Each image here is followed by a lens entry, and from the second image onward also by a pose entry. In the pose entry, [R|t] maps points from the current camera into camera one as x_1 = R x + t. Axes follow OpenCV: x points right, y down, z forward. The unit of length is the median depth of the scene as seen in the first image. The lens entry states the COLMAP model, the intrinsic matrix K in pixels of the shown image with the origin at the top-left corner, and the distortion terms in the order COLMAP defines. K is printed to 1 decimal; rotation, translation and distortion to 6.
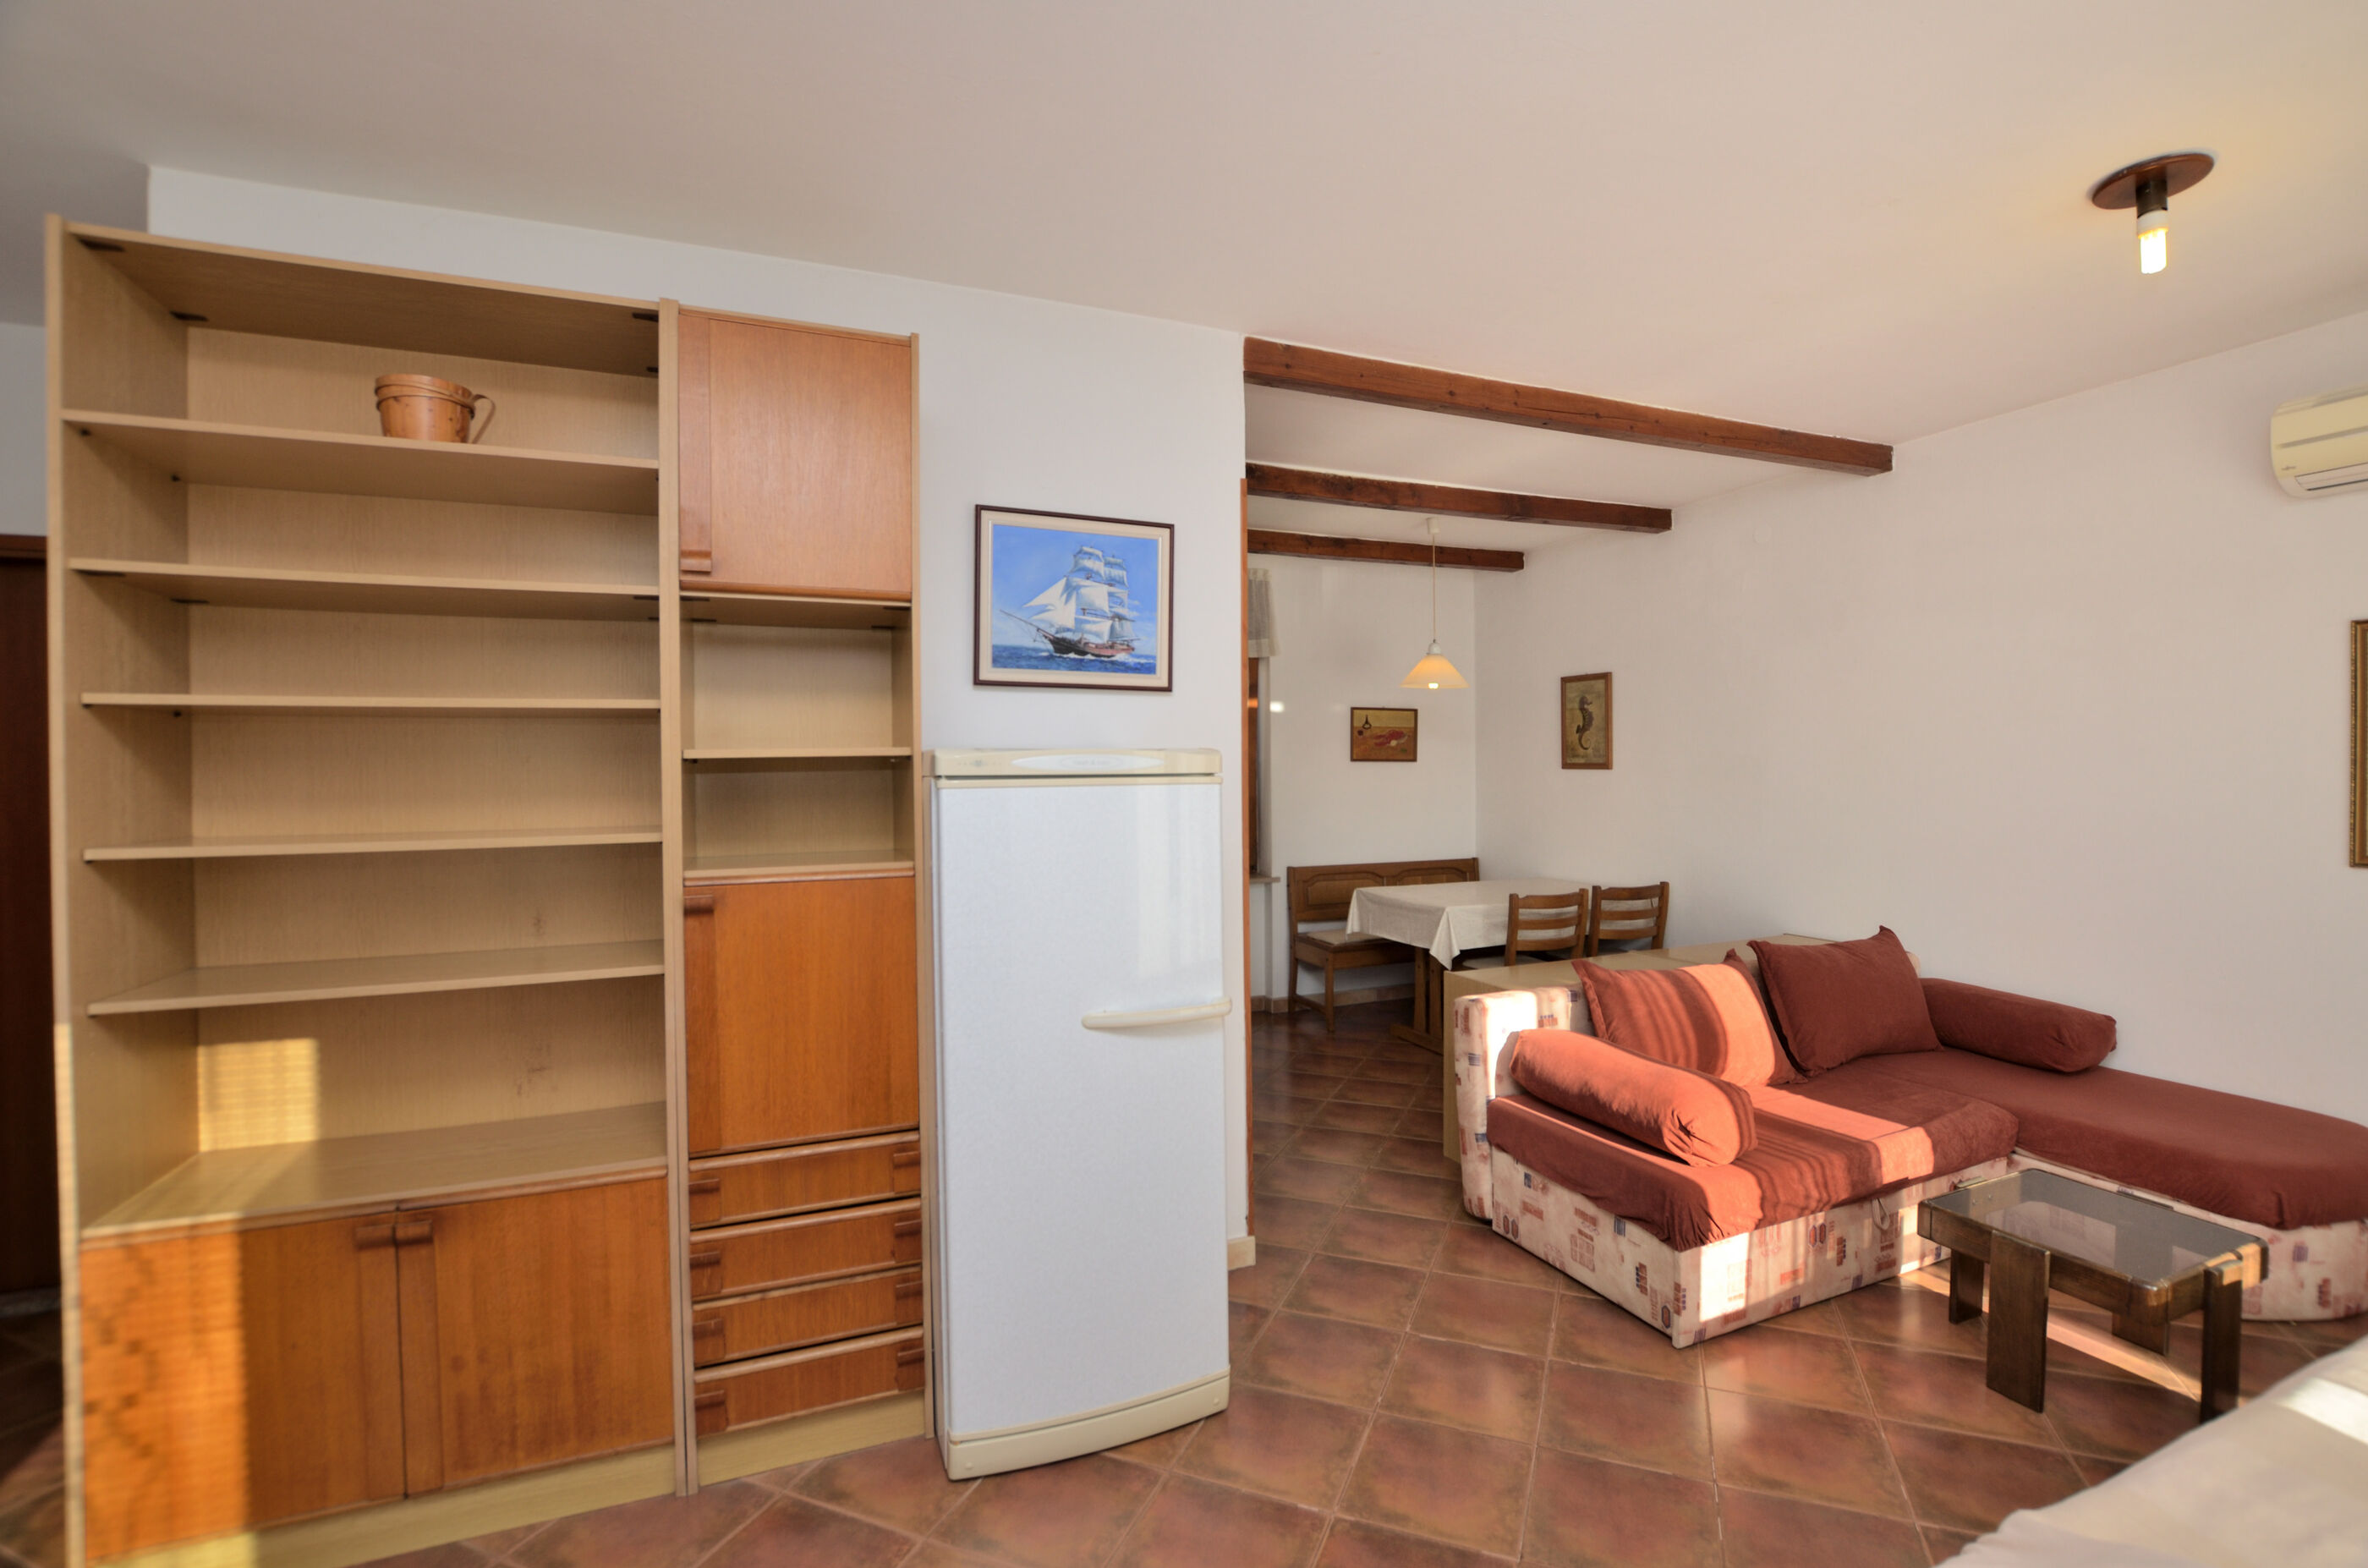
lens RADIAL K [[1041.4, 0, 1209.6], [0, 1041.4, 783.4], [0, 0, 1]] dist [-0.040697, 0.008559]
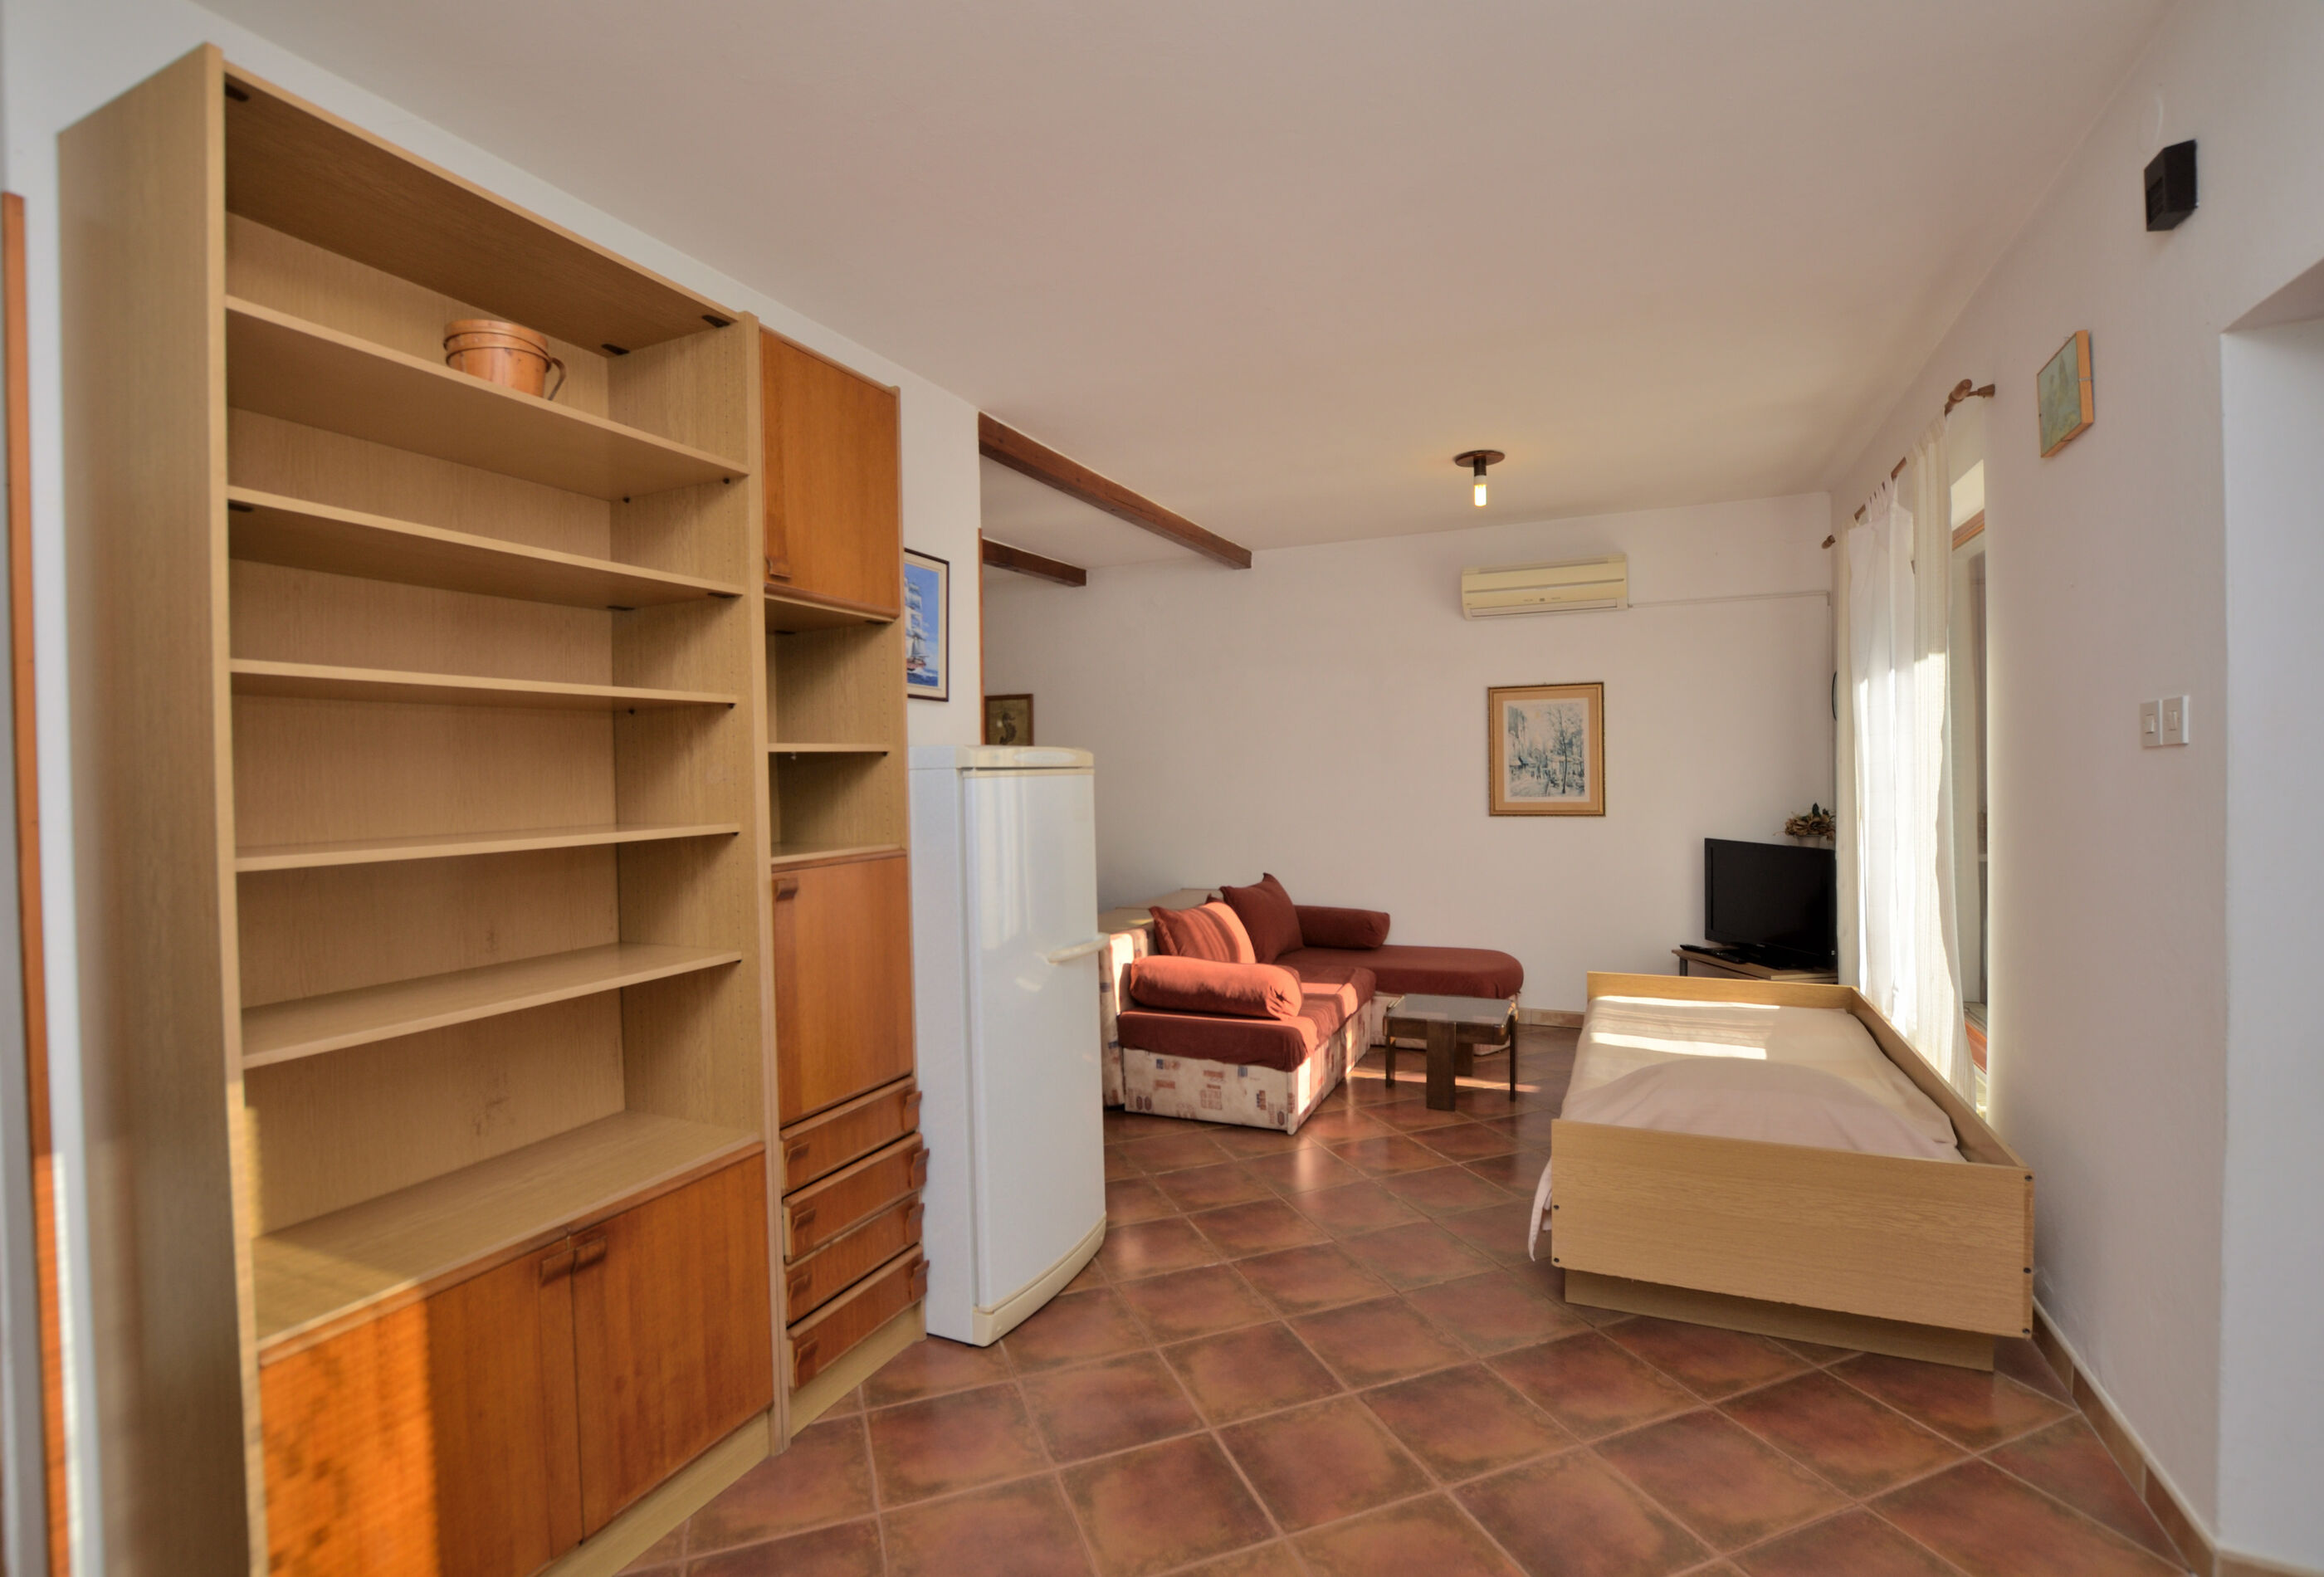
lens RADIAL K [[1059.2, 0, 1162.0], [0, 1059.2, 788.5], [0, 0, 1]] dist [-0.027898, 0.000131]
pose [[0.732962, -0.016077, 0.680079, -0.940629], [0.021749, 0.999763, 0.000194, 0.021848], [-0.679921, 0.014649, 0.733139, -0.069078]]
